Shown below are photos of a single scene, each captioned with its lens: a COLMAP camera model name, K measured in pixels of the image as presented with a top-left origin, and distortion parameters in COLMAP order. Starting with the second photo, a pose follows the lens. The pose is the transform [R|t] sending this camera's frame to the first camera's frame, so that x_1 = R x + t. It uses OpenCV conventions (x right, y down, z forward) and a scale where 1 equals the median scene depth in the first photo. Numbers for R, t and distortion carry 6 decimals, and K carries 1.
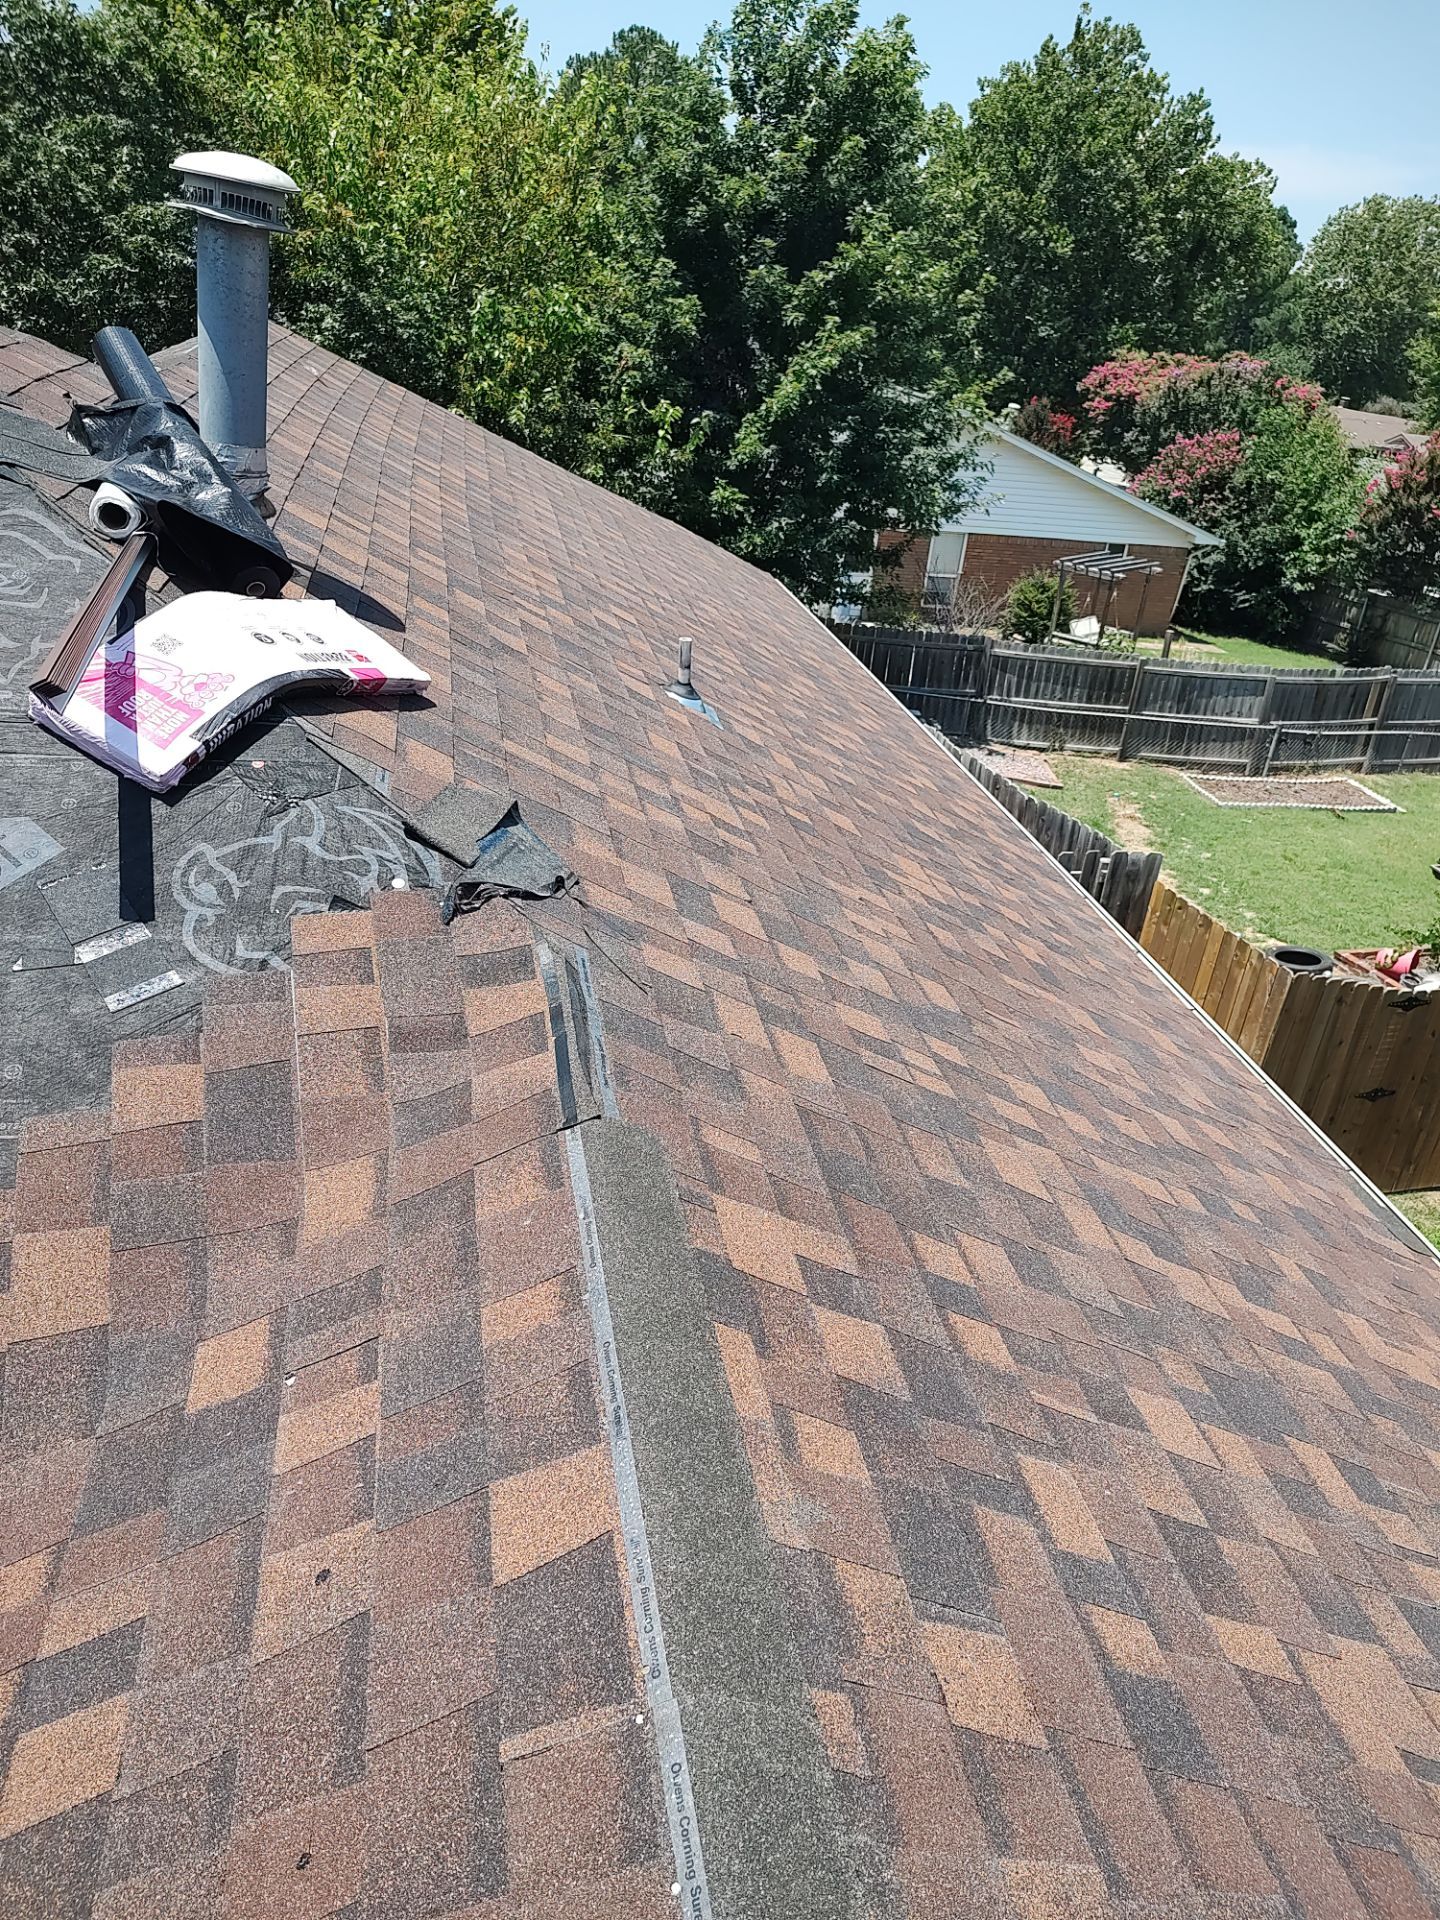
lens RADIAL K [[1396.8, 0, 724.7], [0, 1396.8, 956.8], [0, 0, 1]] dist [0.004435, -0.004768]
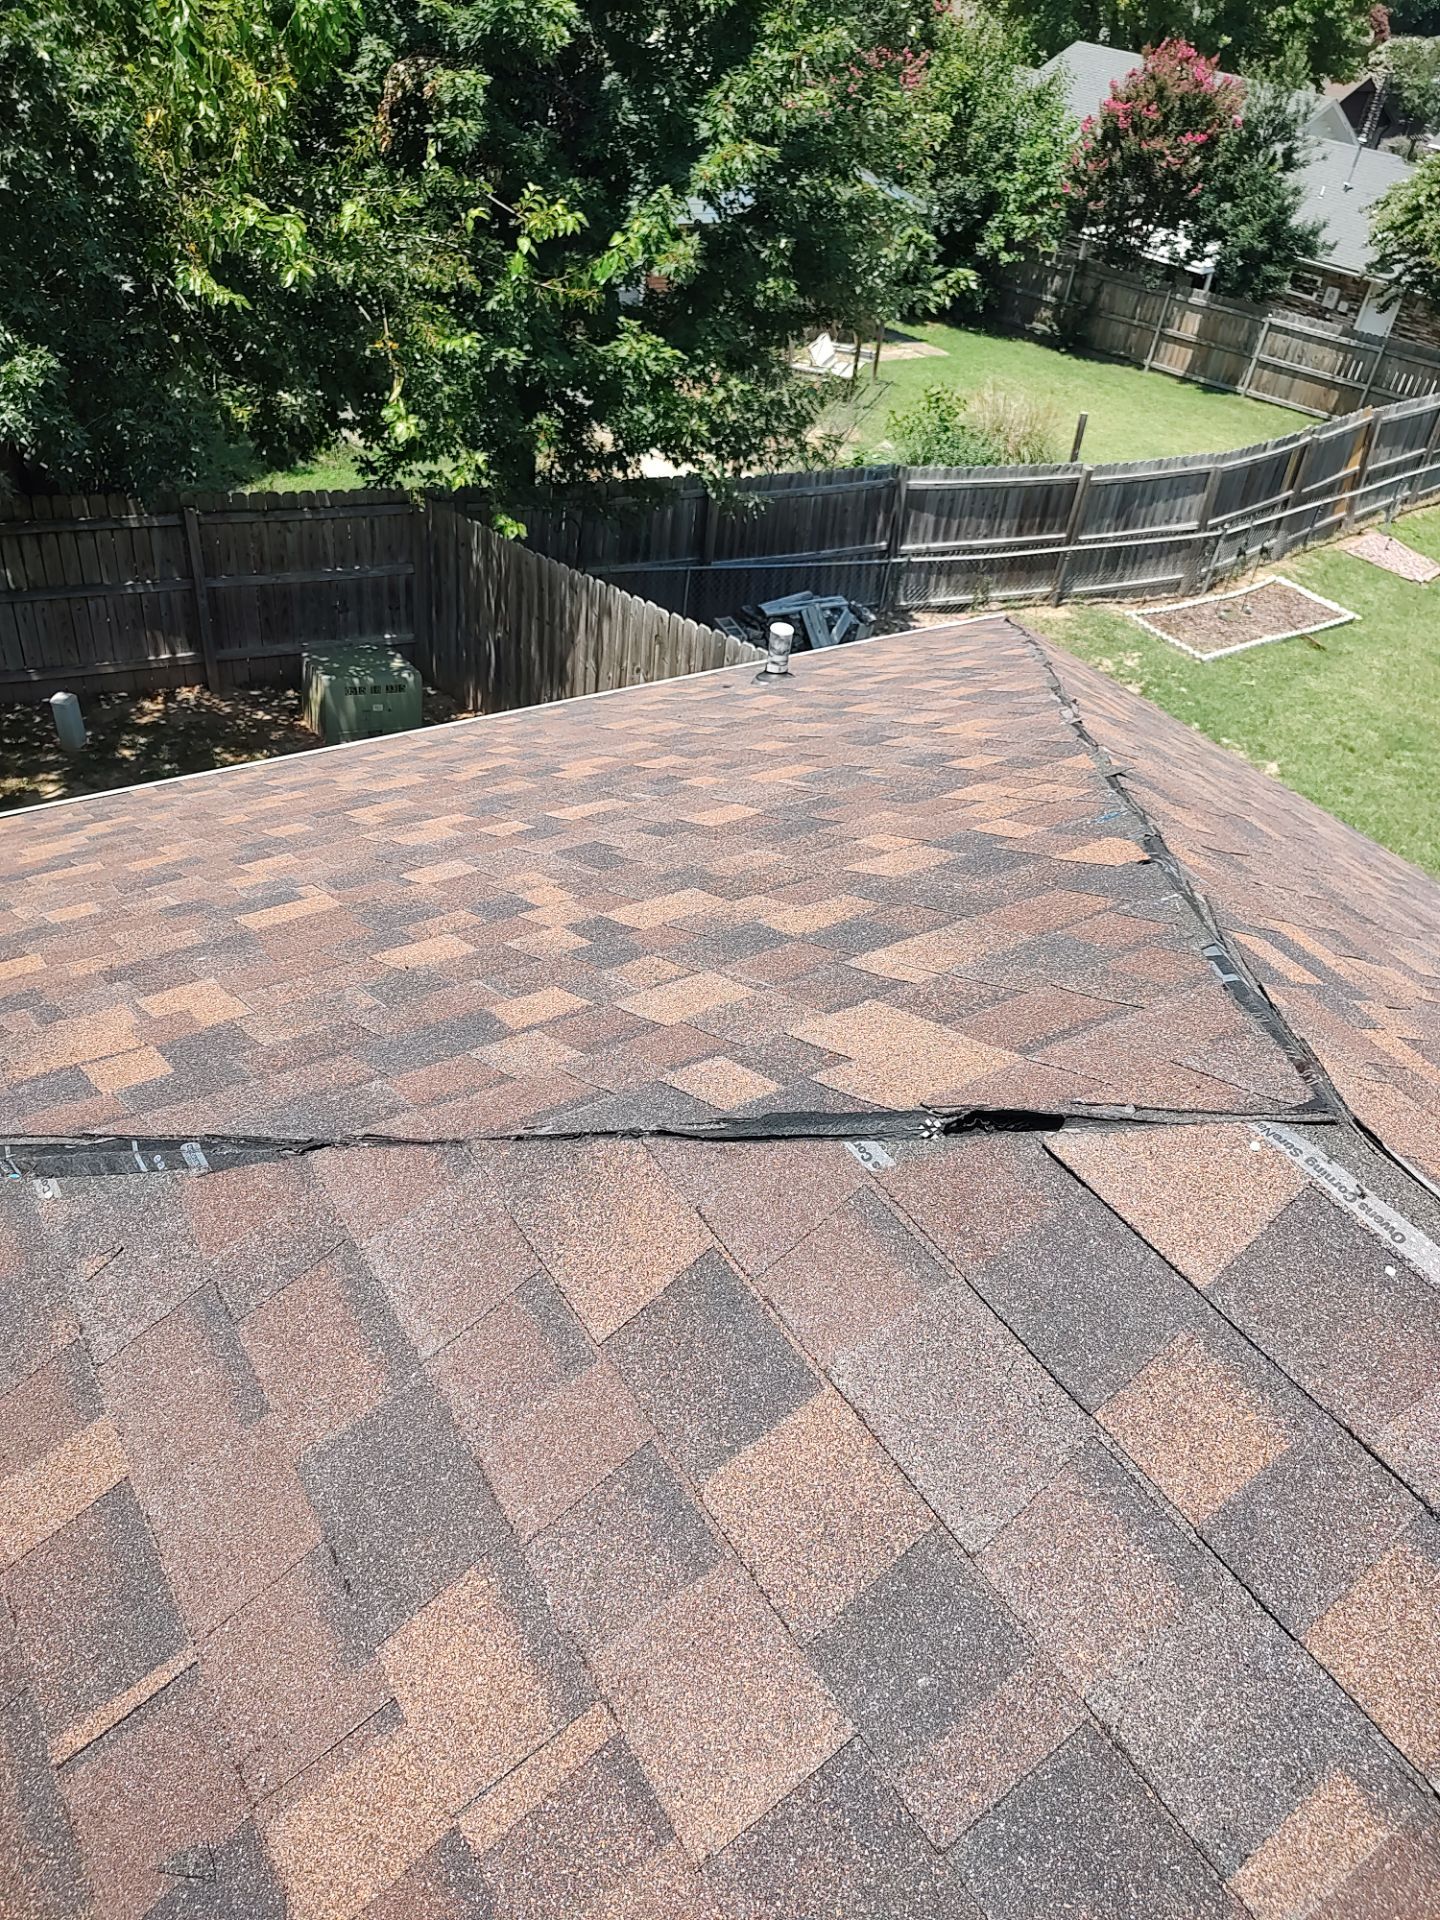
lens RADIAL K [[1396.8, 0, 718.5], [0, 1396.8, 966.1], [0, 0, 1]] dist [0.004435, -0.004768]
pose [[0.921748, -0.238886, 0.305474, -0.169786], [0.151753, 0.947112, 0.282755, -0.198194], [-0.356864, -0.214272, 0.909250, 0.325803]]
